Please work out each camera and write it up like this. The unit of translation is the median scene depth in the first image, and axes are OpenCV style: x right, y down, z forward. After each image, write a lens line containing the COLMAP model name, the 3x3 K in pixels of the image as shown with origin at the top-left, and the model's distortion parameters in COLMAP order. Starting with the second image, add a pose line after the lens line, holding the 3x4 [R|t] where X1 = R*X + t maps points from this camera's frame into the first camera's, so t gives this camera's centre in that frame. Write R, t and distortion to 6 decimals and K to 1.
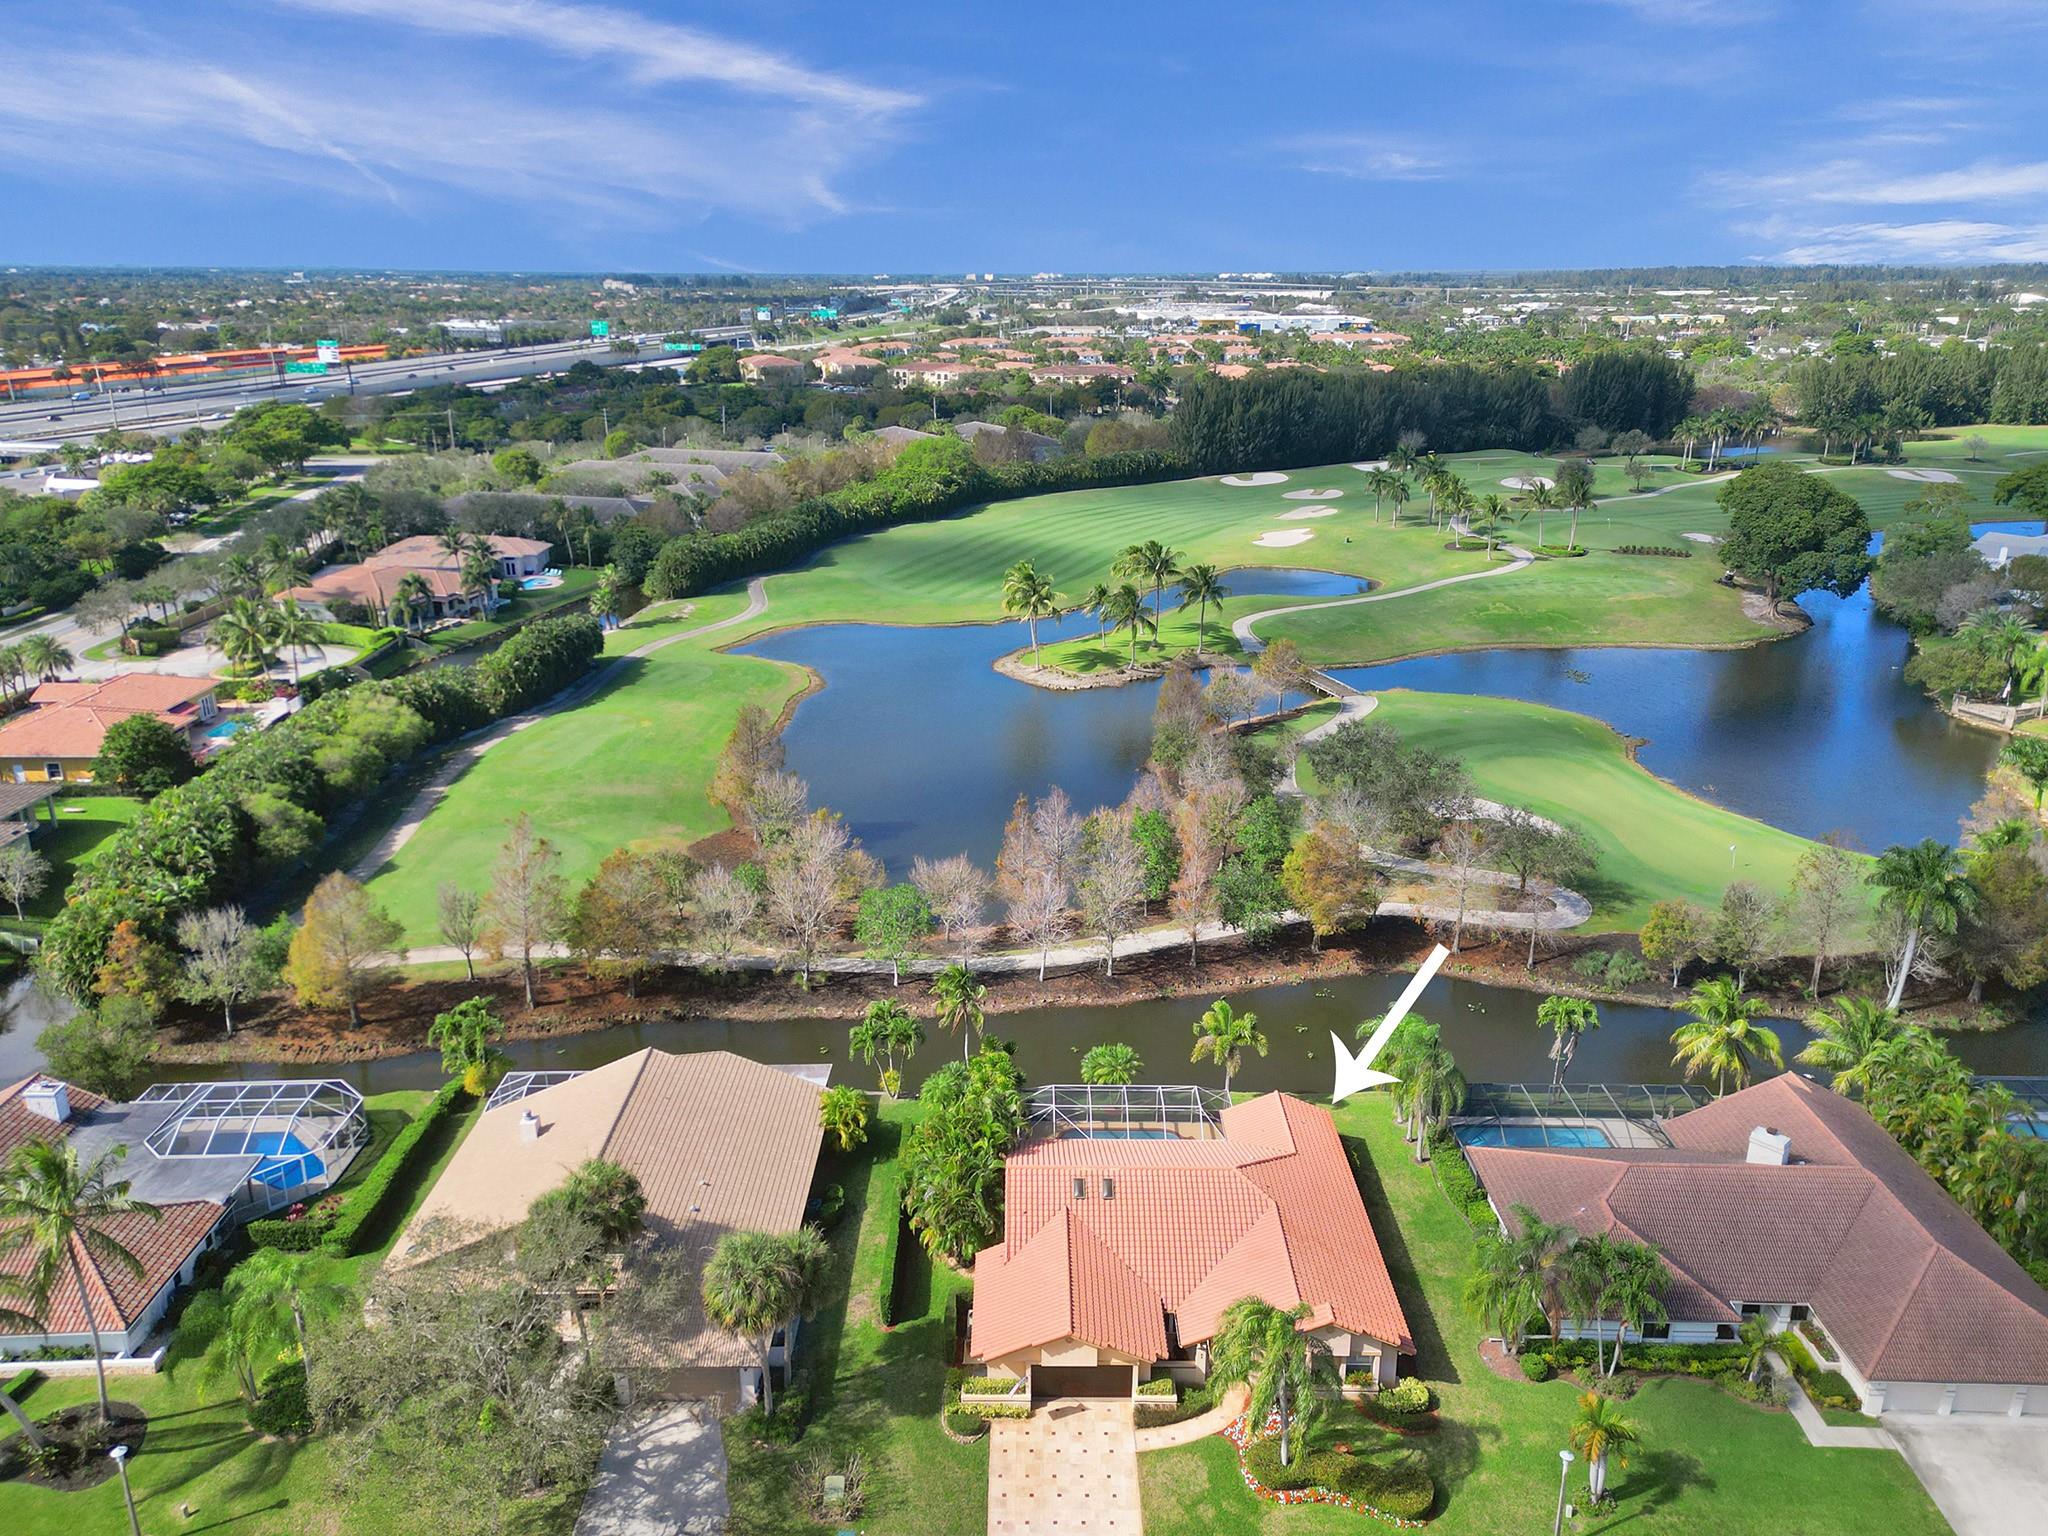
lens RADIAL K [[1445.0, 0, 1024.0], [0, 1445.0, 768.0], [0, 0, 1]] dist [0.109953, -0.082764]
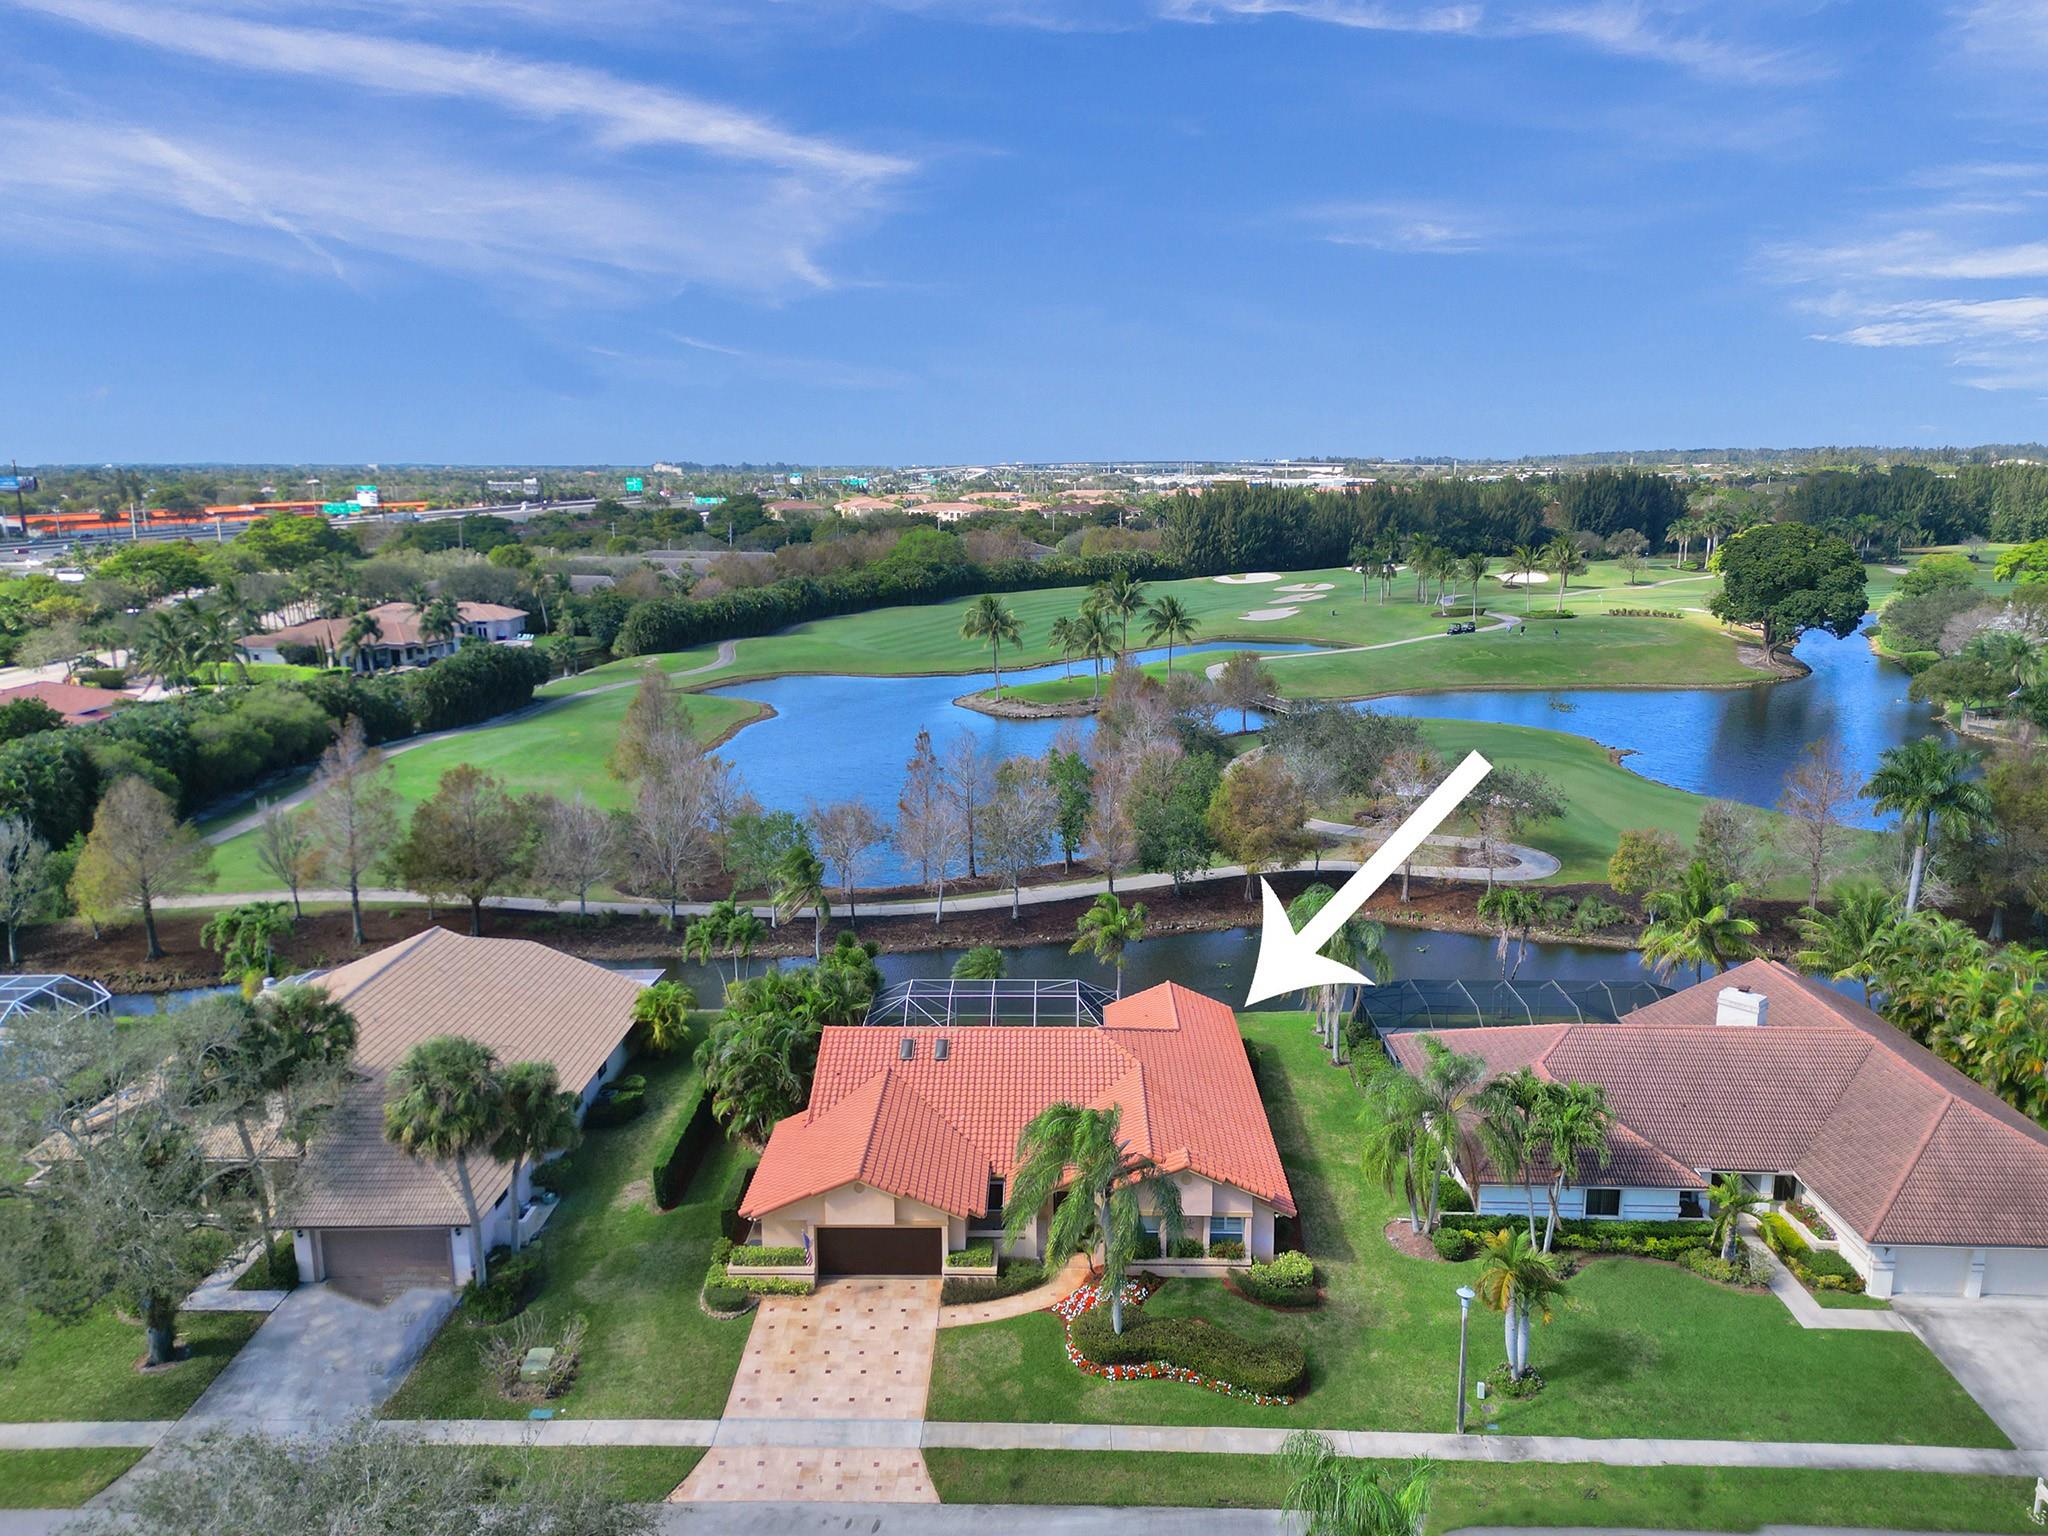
lens RADIAL K [[1413.0, 0, 1024.0], [0, 1413.0, 768.0], [0, 0, 1]] dist [0.117583, -0.095528]
pose [[0.999725, -0.002921, -0.023274, 0.130597], [0.000148, 0.992984, -0.118252, 0.236619], [0.023456, 0.118216, 0.992711, 0.185583]]
